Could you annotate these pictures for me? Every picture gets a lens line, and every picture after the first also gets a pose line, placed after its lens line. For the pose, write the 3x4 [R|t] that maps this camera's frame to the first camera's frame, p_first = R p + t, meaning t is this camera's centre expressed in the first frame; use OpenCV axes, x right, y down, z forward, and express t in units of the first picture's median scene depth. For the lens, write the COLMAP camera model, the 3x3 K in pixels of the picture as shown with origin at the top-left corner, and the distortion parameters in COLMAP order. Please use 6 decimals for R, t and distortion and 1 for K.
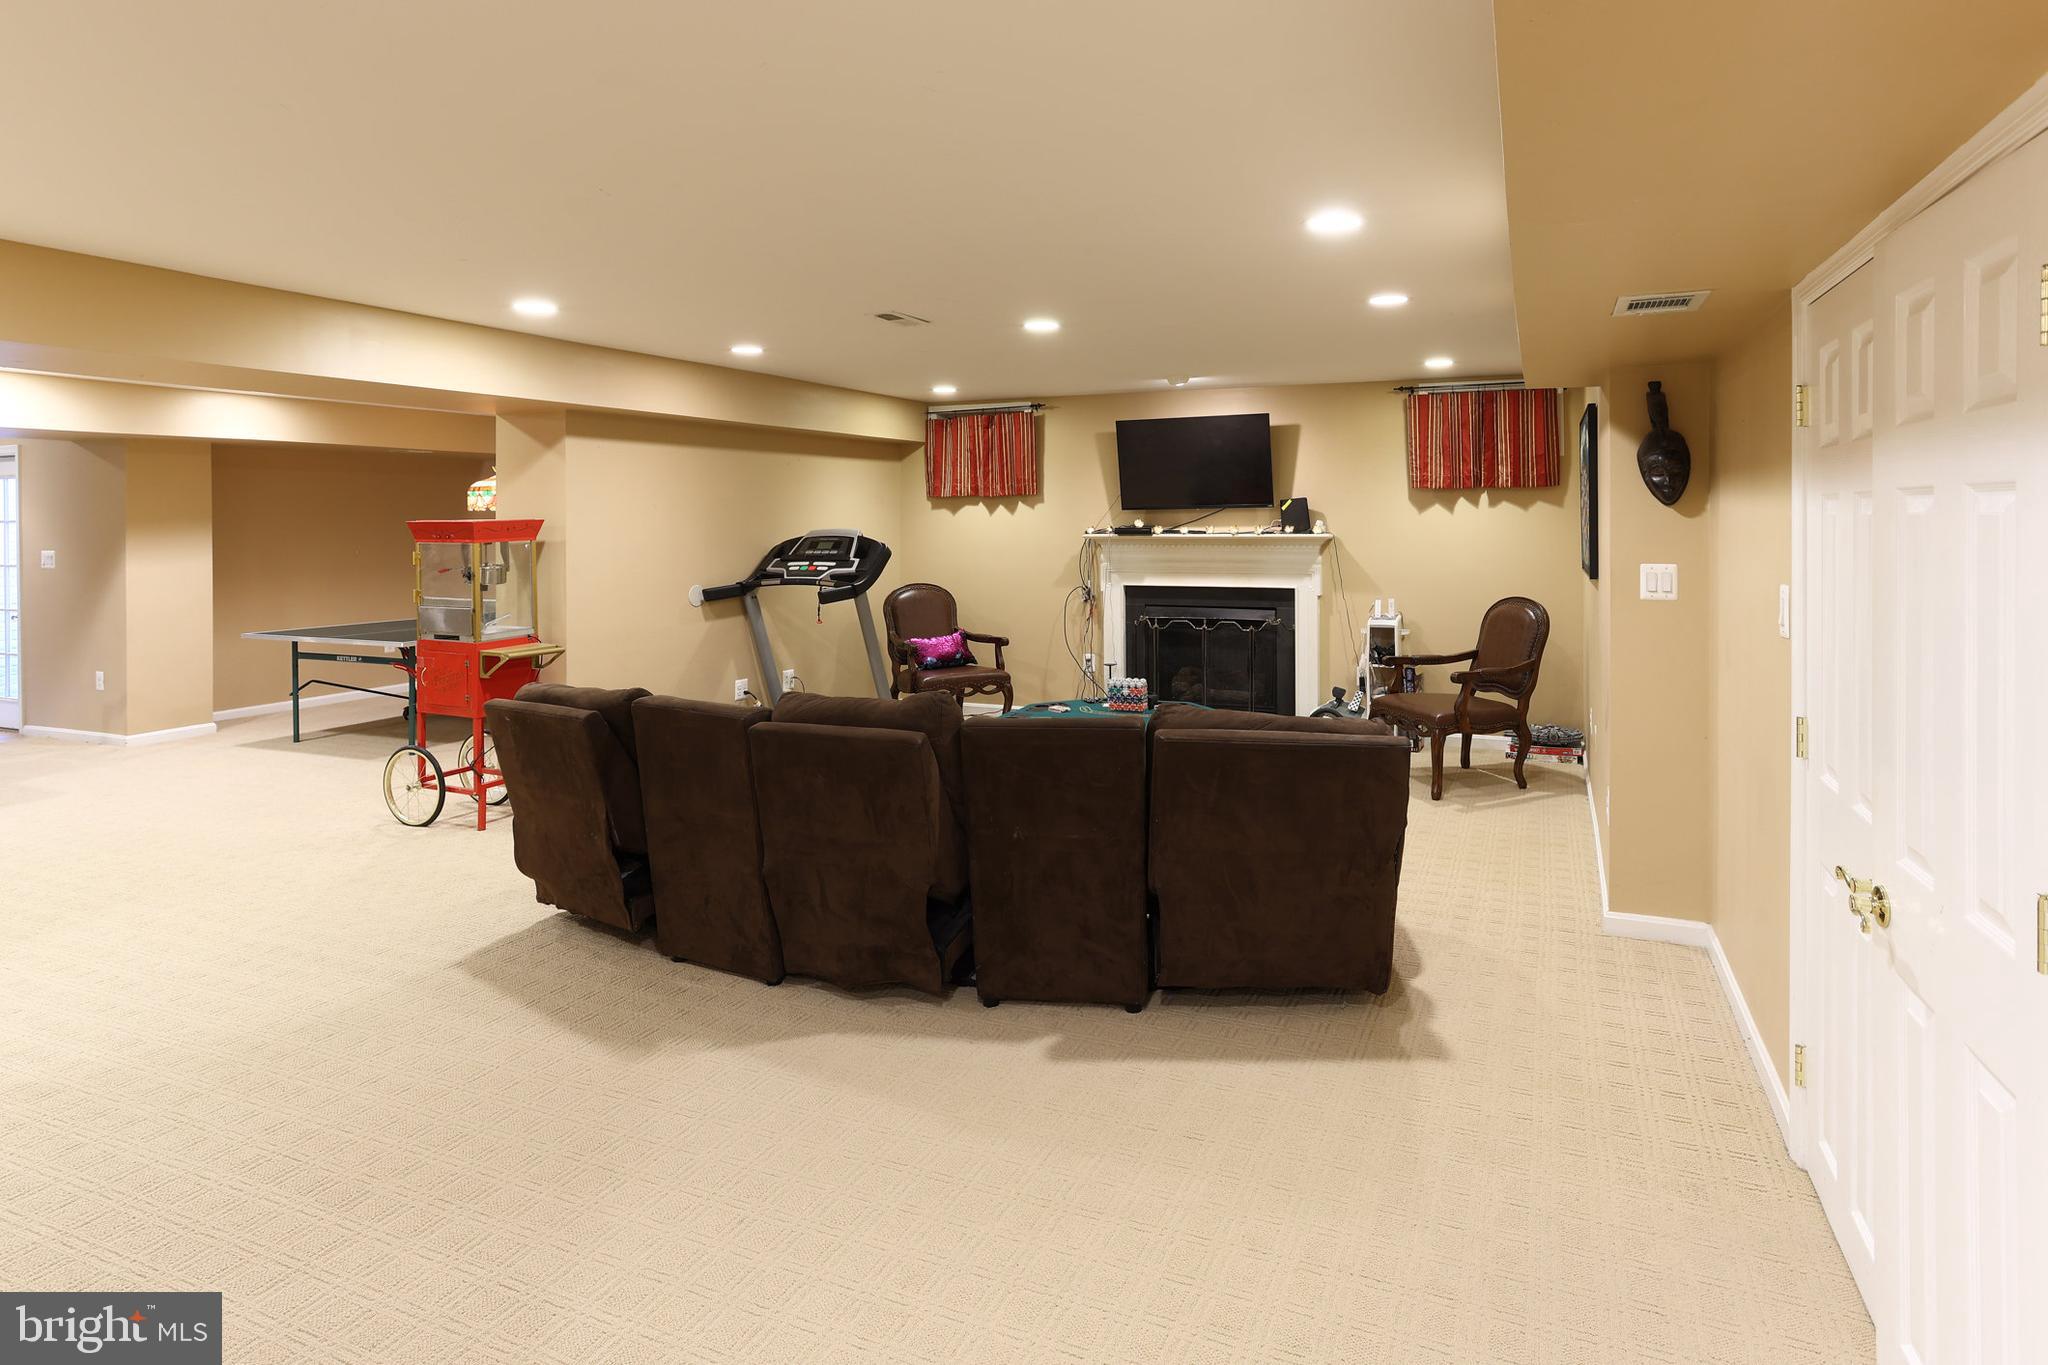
lens RADIAL K [[1088.6, 0, 1023.8], [0, 1088.6, 501.6], [0, 0, 1]] dist [-0.002540, -0.000015]
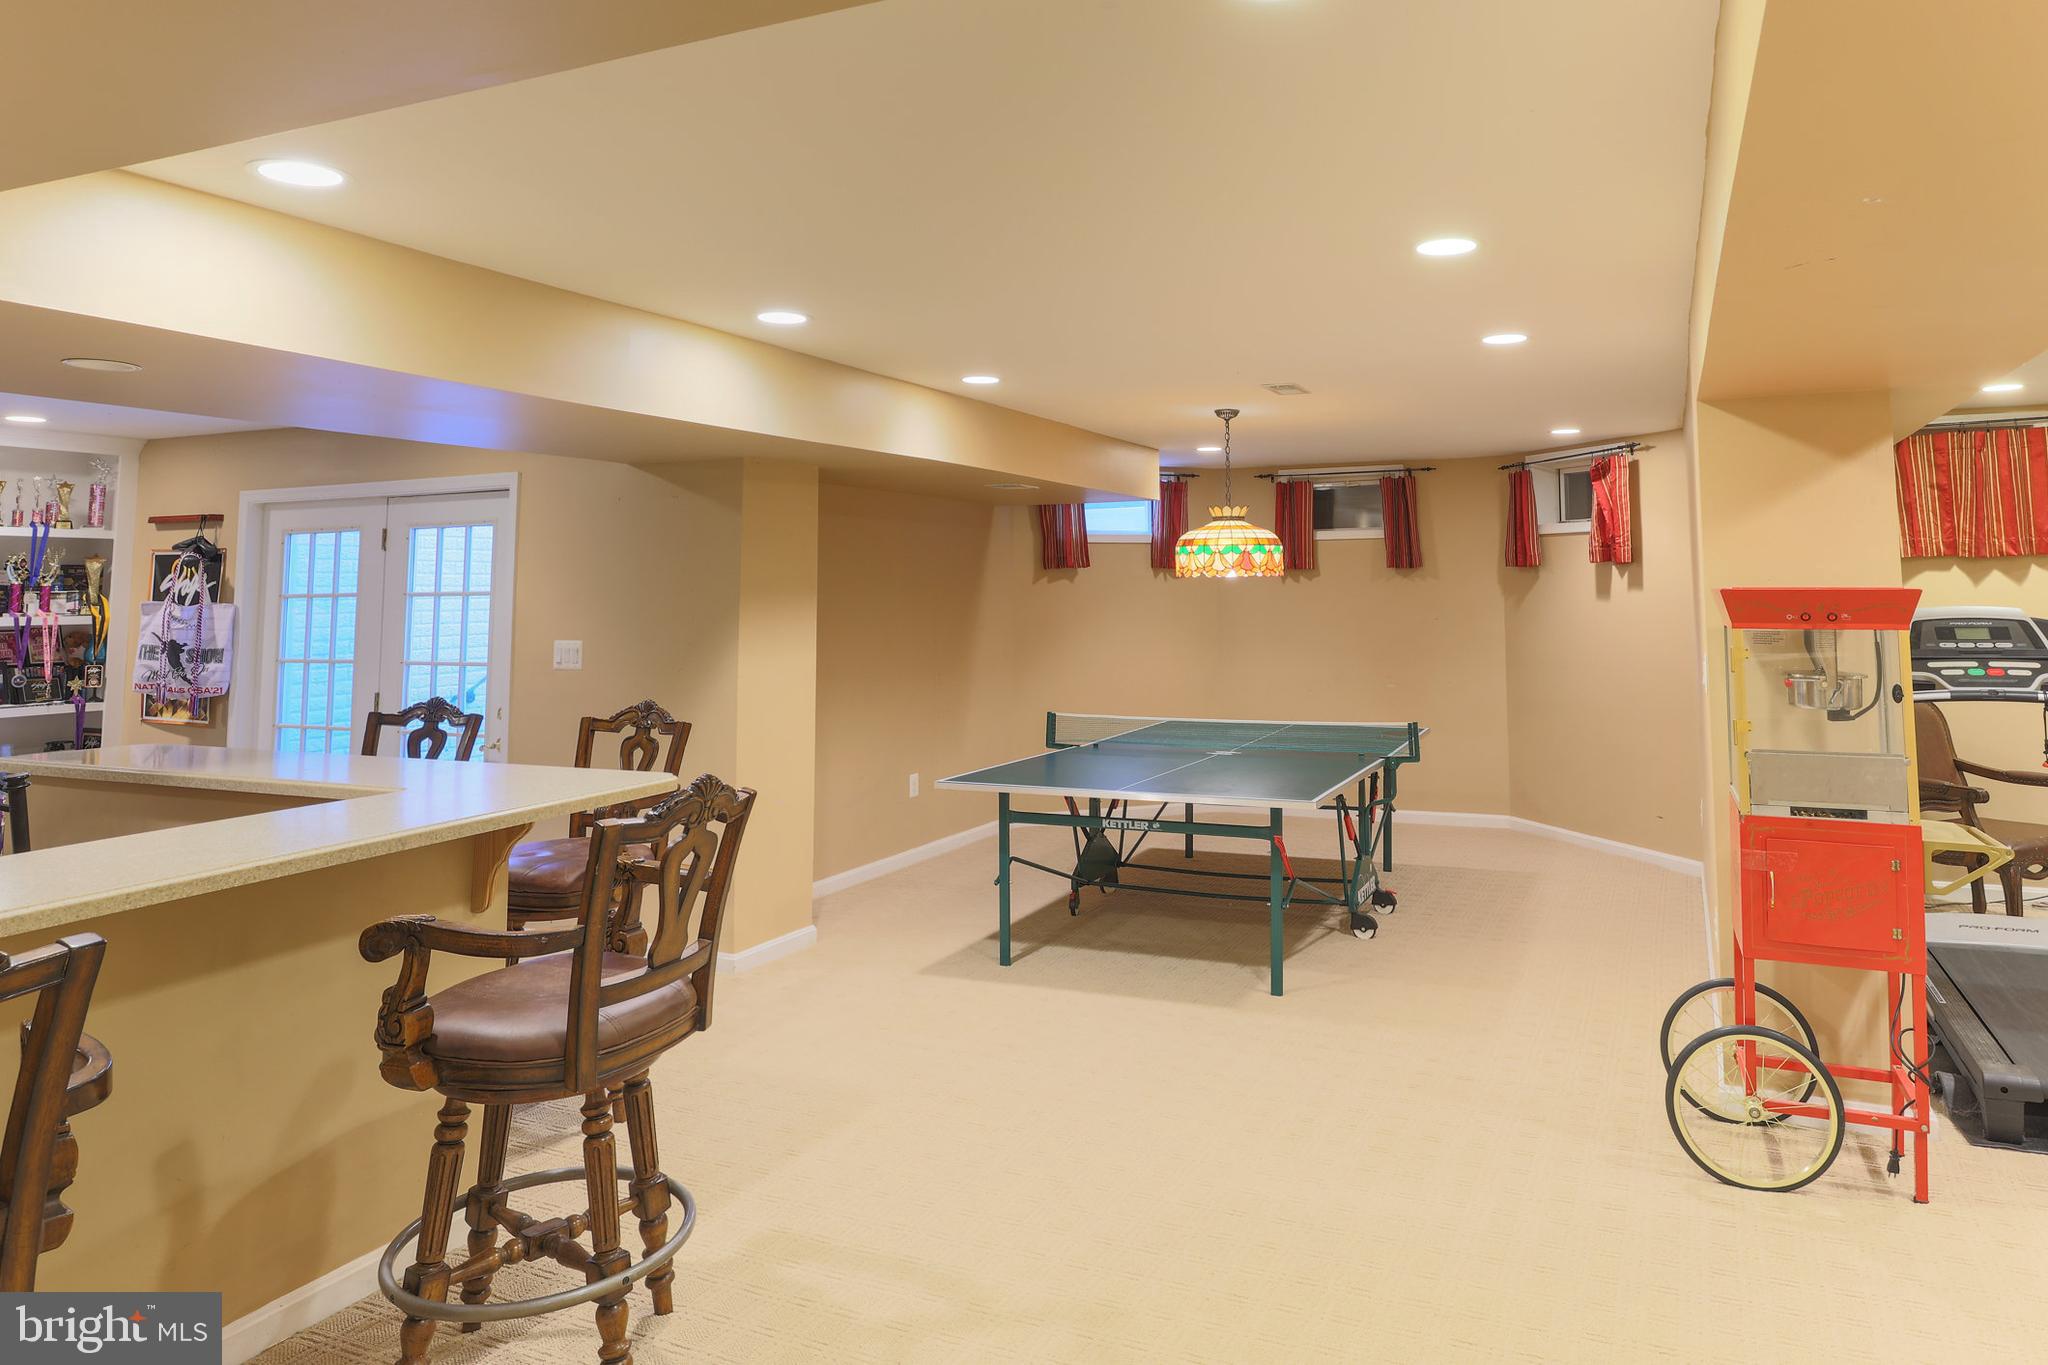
lens RADIAL K [[1279.5, 0, 1027.9], [0, 1279.5, 469.3], [0, 0, 1]] dist [-0.001259, 0.000202]
pose [[0.999997, 0.000701, 0.002370, -0.653689], [-0.000498, 0.996407, -0.084697, 0.009110], [-0.002421, 0.084696, 0.996404, 0.270119]]
